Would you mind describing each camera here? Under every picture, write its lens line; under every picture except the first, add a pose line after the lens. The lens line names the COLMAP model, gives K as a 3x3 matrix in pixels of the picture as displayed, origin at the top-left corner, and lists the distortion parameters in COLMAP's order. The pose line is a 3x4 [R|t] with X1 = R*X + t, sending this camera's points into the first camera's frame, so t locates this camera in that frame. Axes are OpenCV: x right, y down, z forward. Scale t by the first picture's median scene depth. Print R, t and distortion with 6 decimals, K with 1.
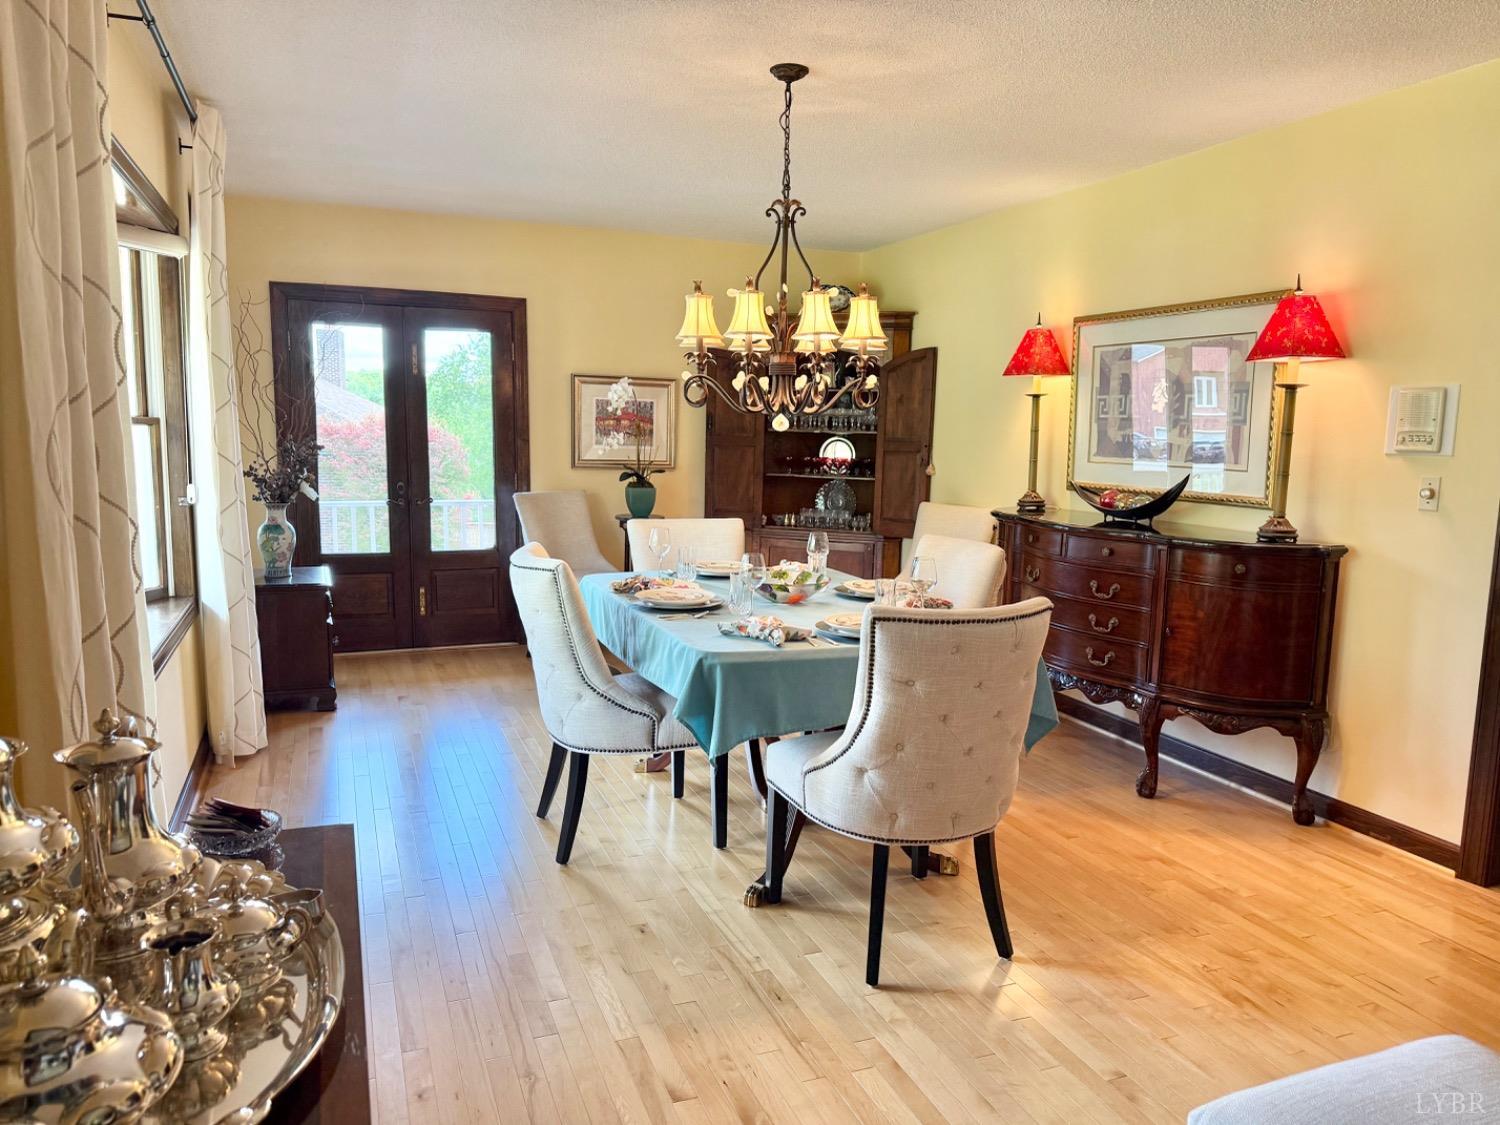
lens RADIAL K [[1066.8, 0, 751.0], [0, 1066.8, 571.3], [0, 0, 1]] dist [0.021293, -0.014197]
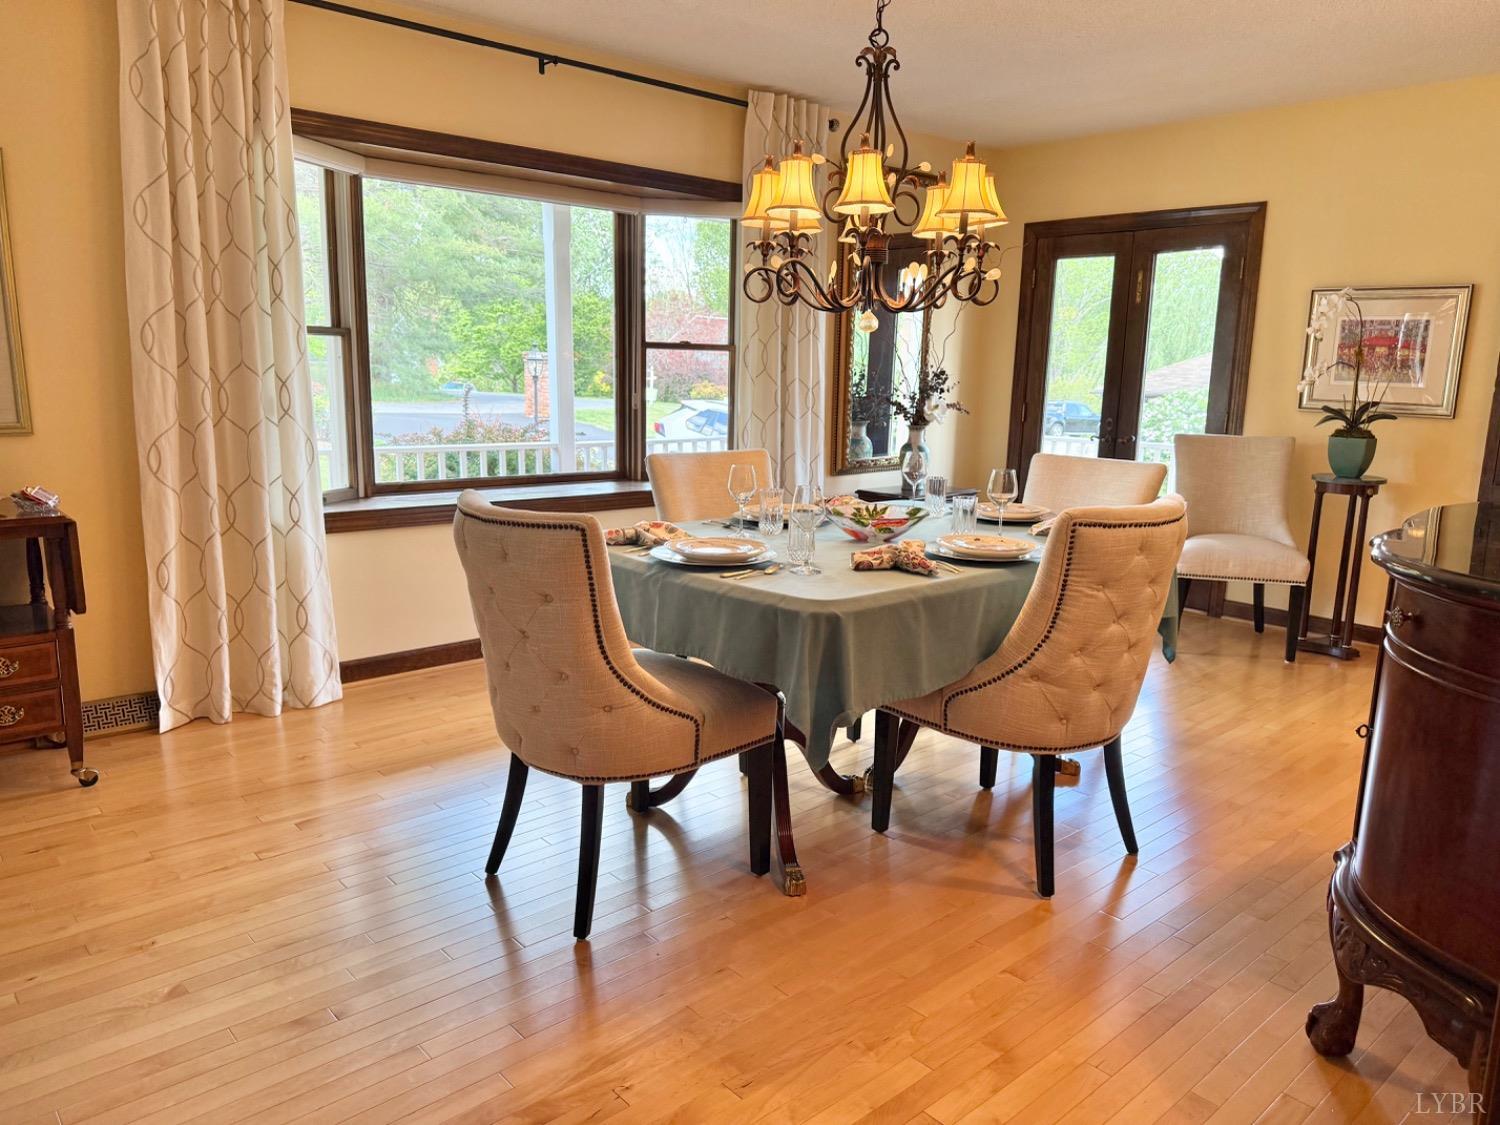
lens RADIAL K [[1066.8, 0, 748.8], [0, 1066.8, 558.9], [0, 0, 1]] dist [0.021293, -0.014197]
pose [[0.344846, 0.155472, -0.925694, 0.482270], [-0.145346, 0.983137, 0.110974, -0.019668], [0.927338, 0.096277, 0.361628, 0.379401]]
